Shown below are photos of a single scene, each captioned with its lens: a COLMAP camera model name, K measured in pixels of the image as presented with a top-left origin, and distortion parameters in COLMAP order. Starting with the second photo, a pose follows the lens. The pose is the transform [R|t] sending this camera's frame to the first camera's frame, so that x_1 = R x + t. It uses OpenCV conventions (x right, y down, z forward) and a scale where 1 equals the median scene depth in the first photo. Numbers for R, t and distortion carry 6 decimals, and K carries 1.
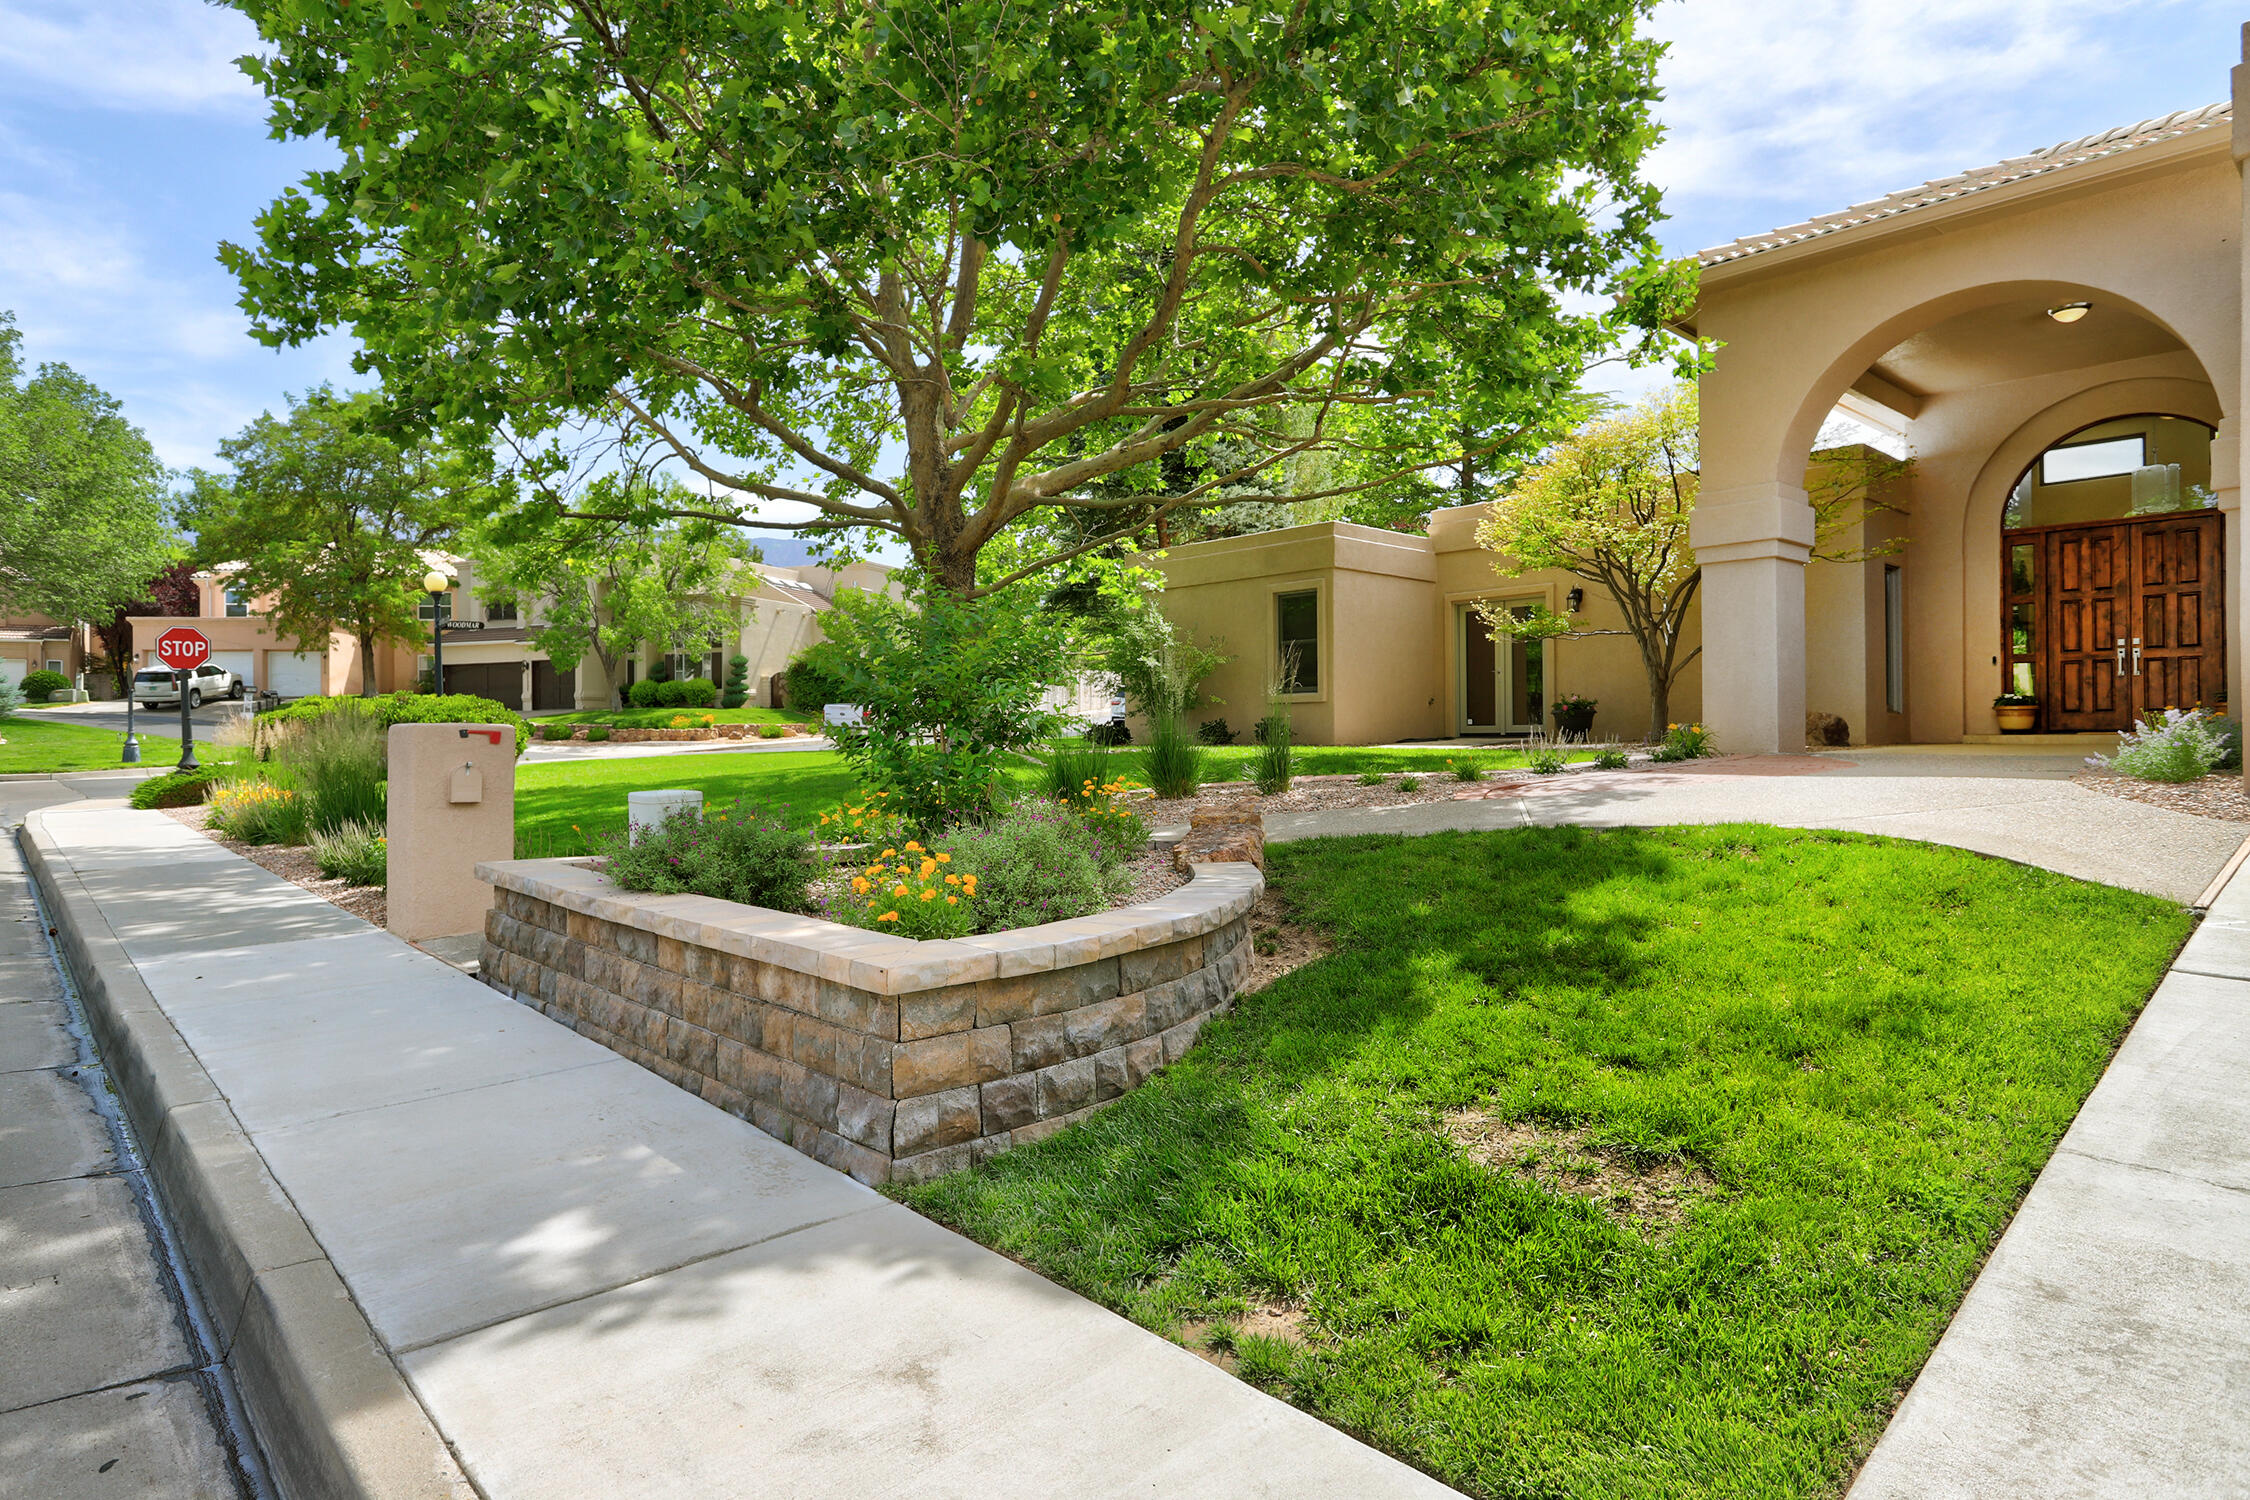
lens RADIAL K [[1252.8, 0, 1120.9], [0, 1252.8, 736.7], [0, 0, 1]] dist [0.001153, -0.000934]
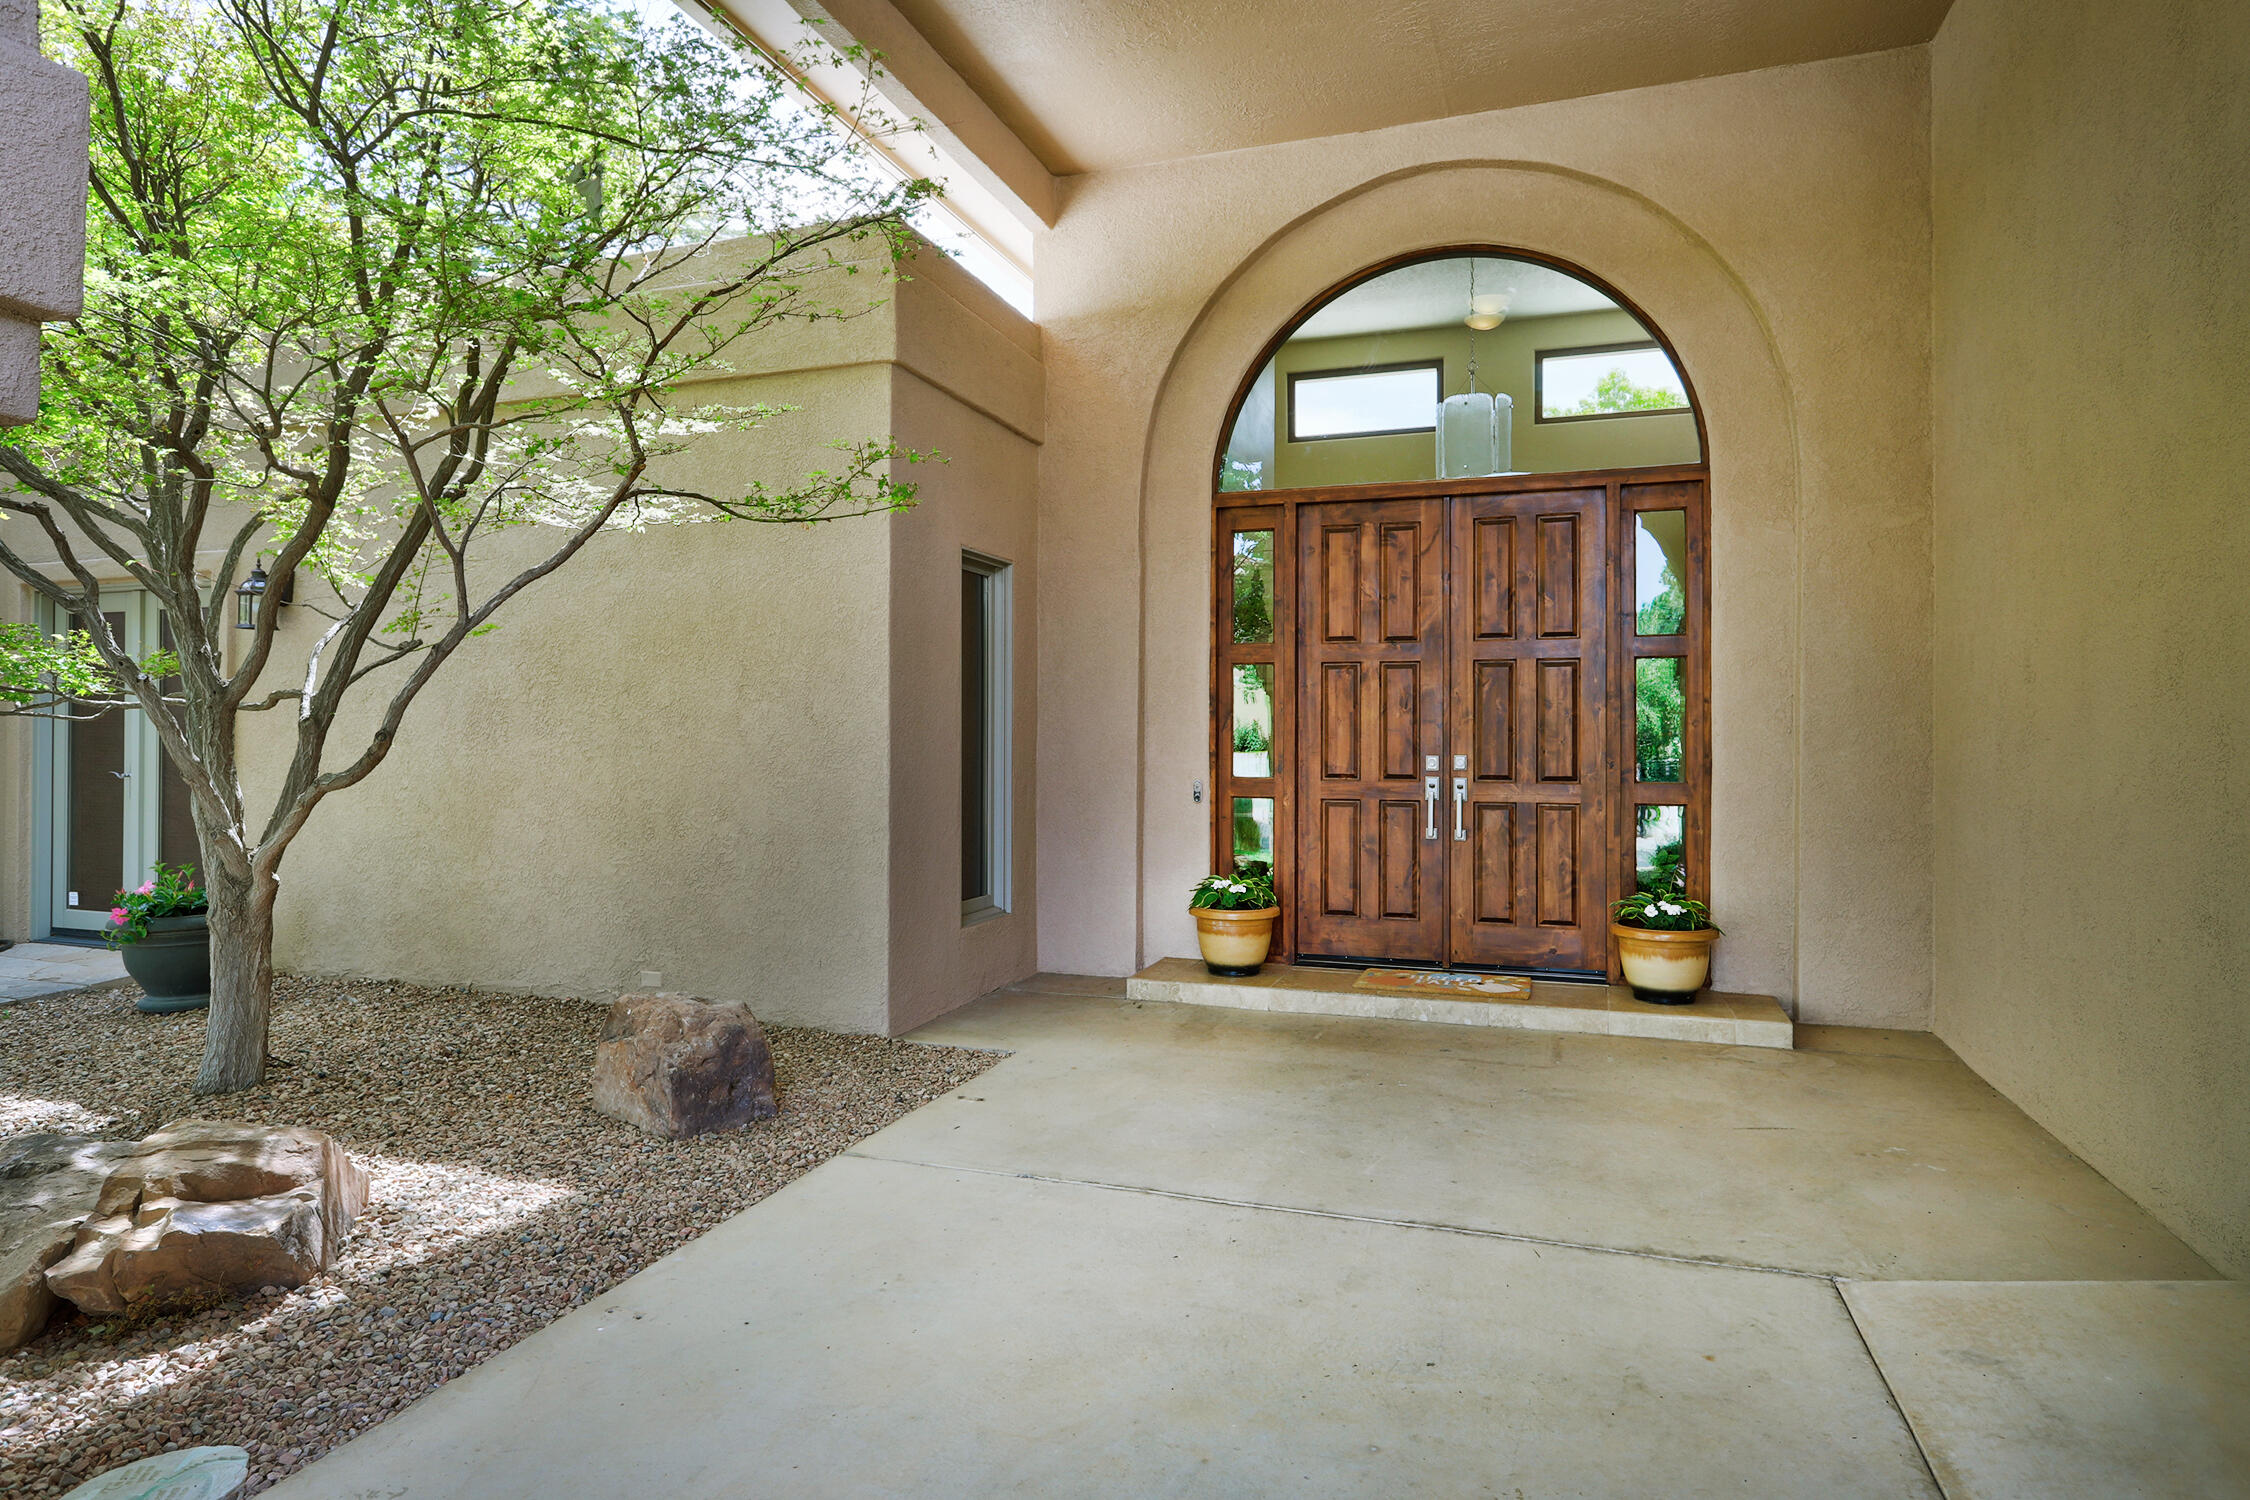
lens RADIAL K [[1252.8, 0, 1124.3], [0, 1252.8, 745.4], [0, 0, 1]] dist [0.001153, -0.000934]
pose [[0.877689, 0.003626, 0.479217, 0.486496], [-0.008176, 0.999939, 0.007410, -0.083143], [-0.479160, -0.010422, 0.877665, 0.658022]]
